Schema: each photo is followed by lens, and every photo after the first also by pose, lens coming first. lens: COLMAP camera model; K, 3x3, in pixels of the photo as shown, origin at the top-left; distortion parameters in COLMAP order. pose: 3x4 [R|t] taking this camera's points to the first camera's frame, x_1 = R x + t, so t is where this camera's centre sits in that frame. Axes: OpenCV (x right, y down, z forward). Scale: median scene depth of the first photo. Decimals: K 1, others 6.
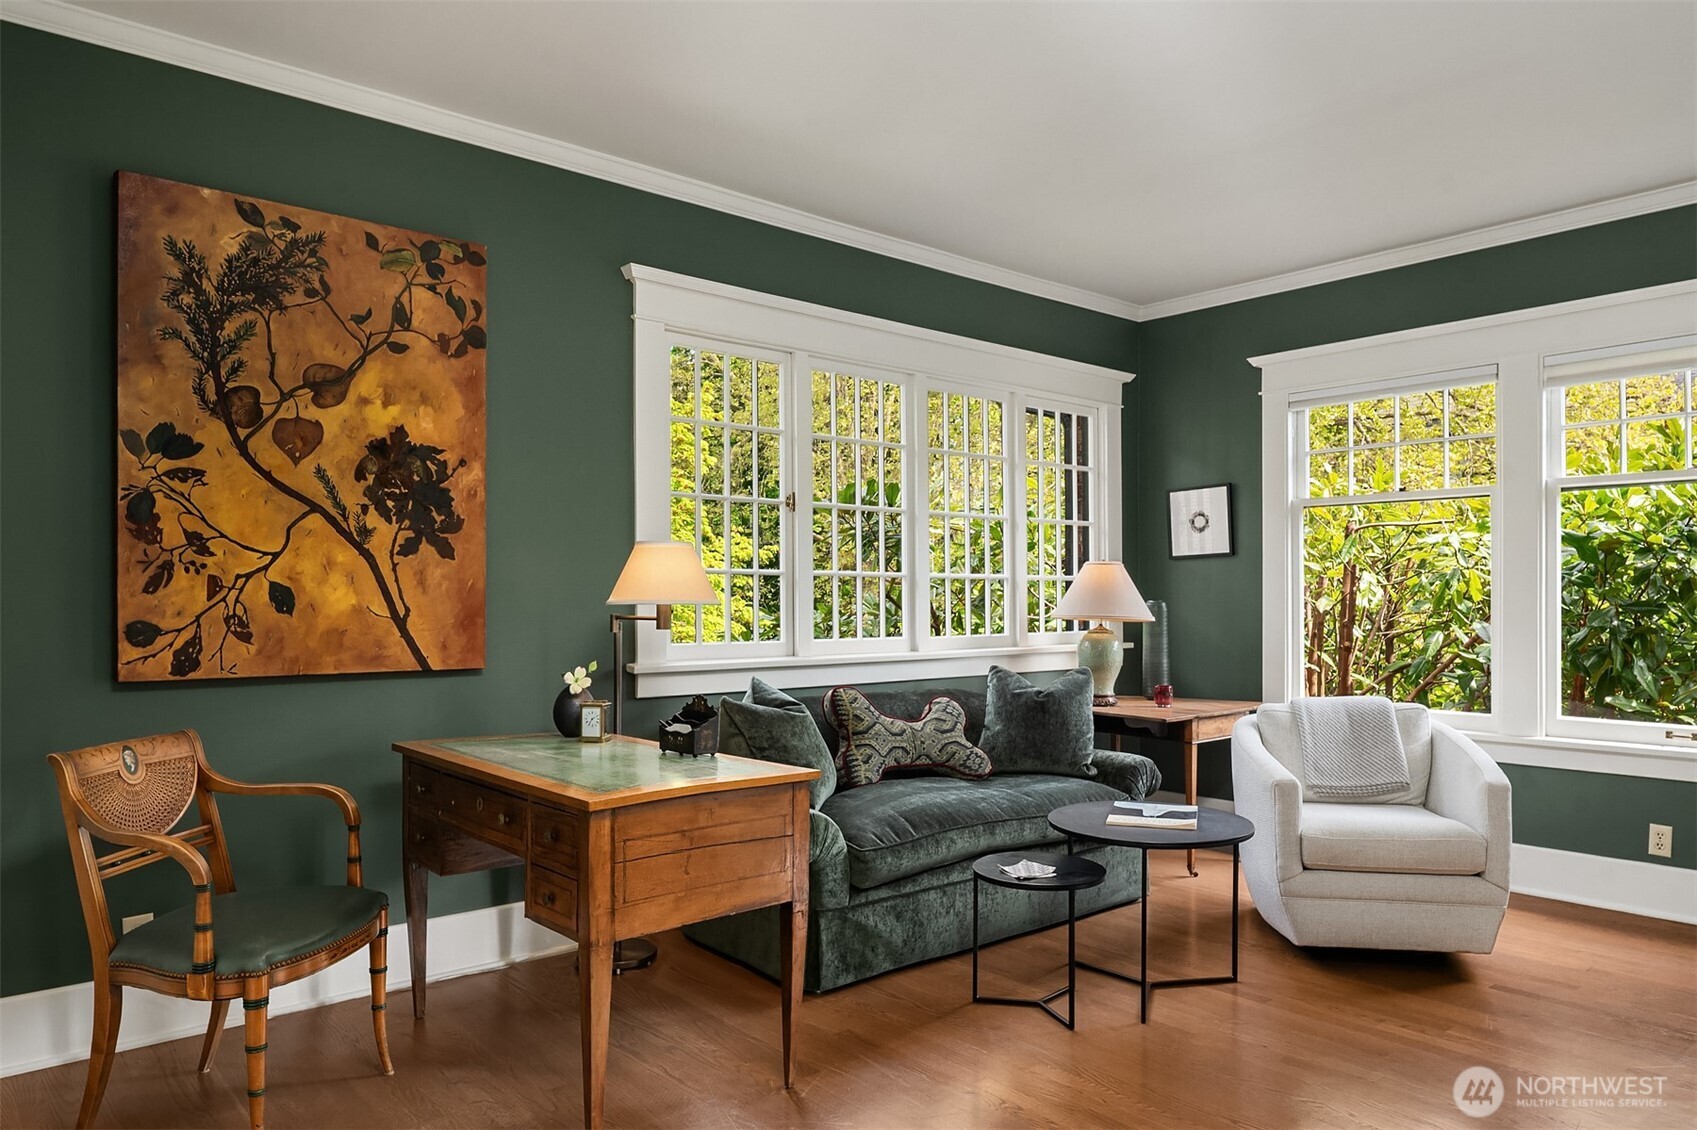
lens RADIAL K [[1114.5, 0, 848.5], [0, 1114.5, 565.0], [0, 0, 1]] dist [-0.000396, -0.003417]
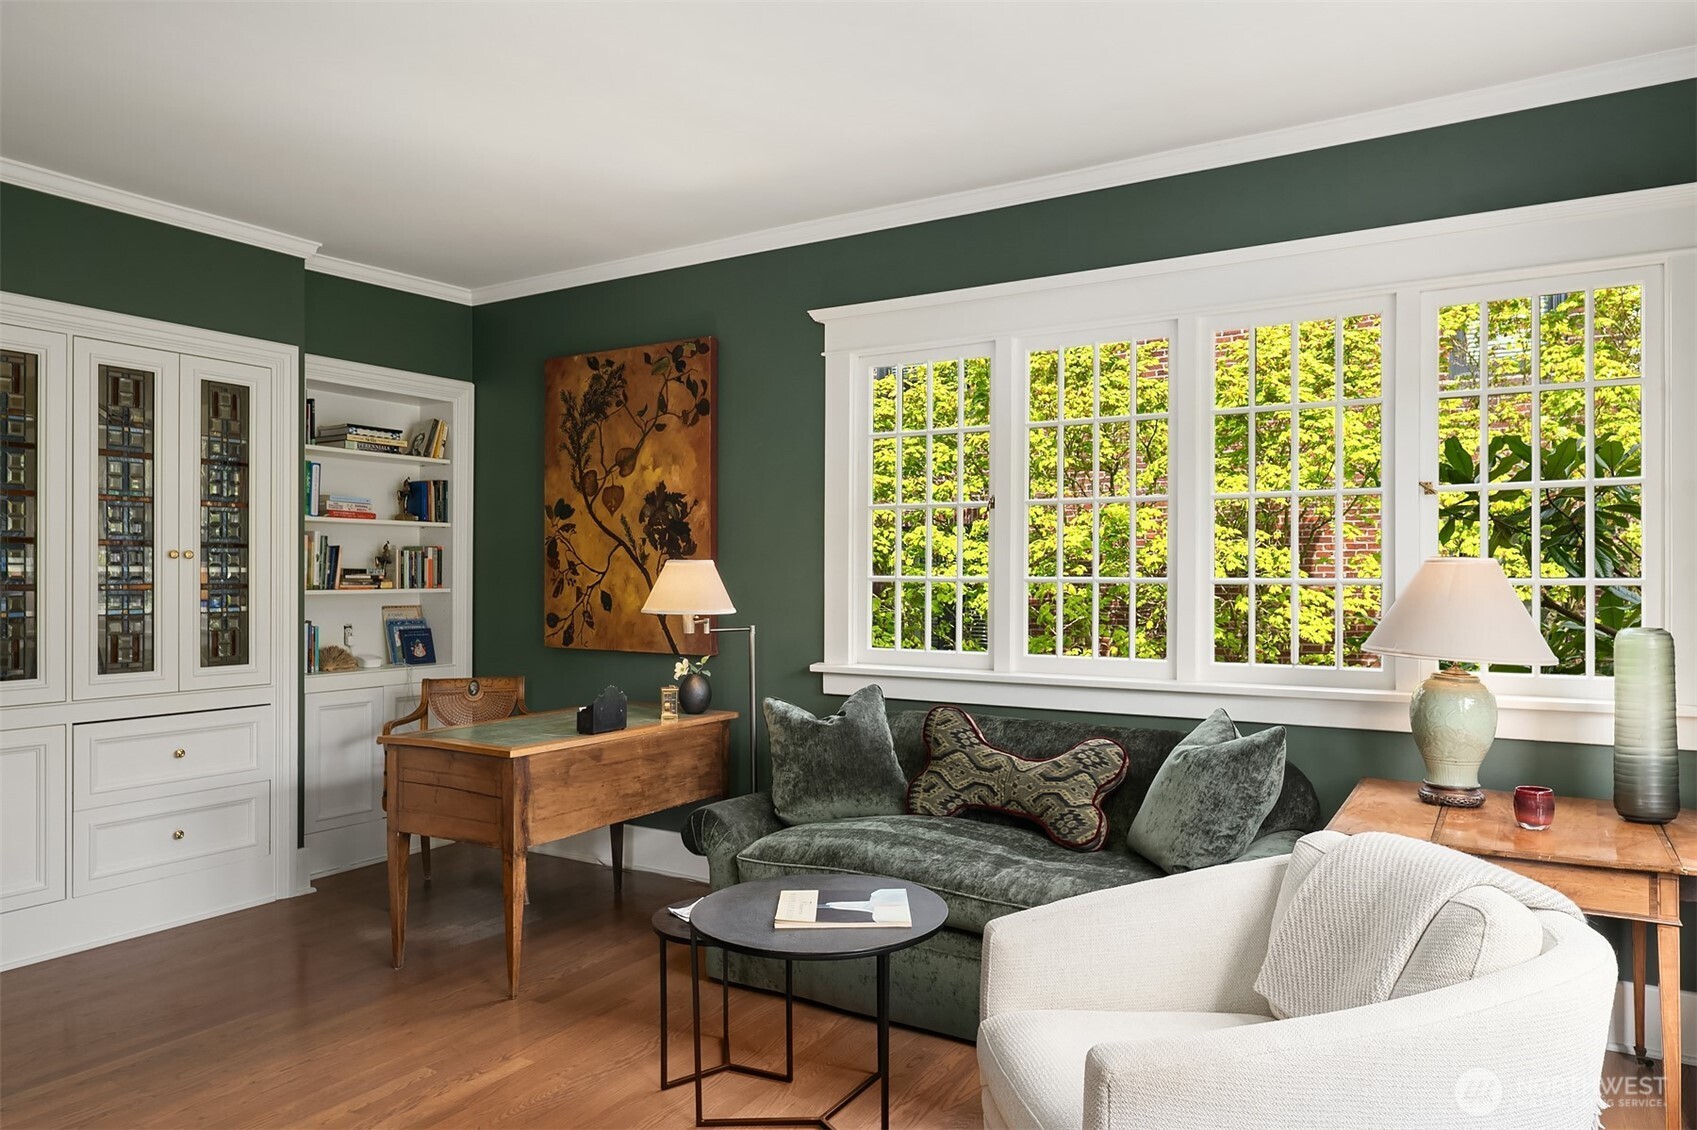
lens RADIAL K [[1114.5, 0, 848.5], [0, 1114.5, 565.0], [0, 0, 1]] dist [-0.000396, -0.003417]
pose [[0.300185, -0.019394, -0.953684, 1.075498], [0.016980, 0.999744, -0.014986, 0.007960], [0.953730, -0.011694, 0.300437, 0.832890]]
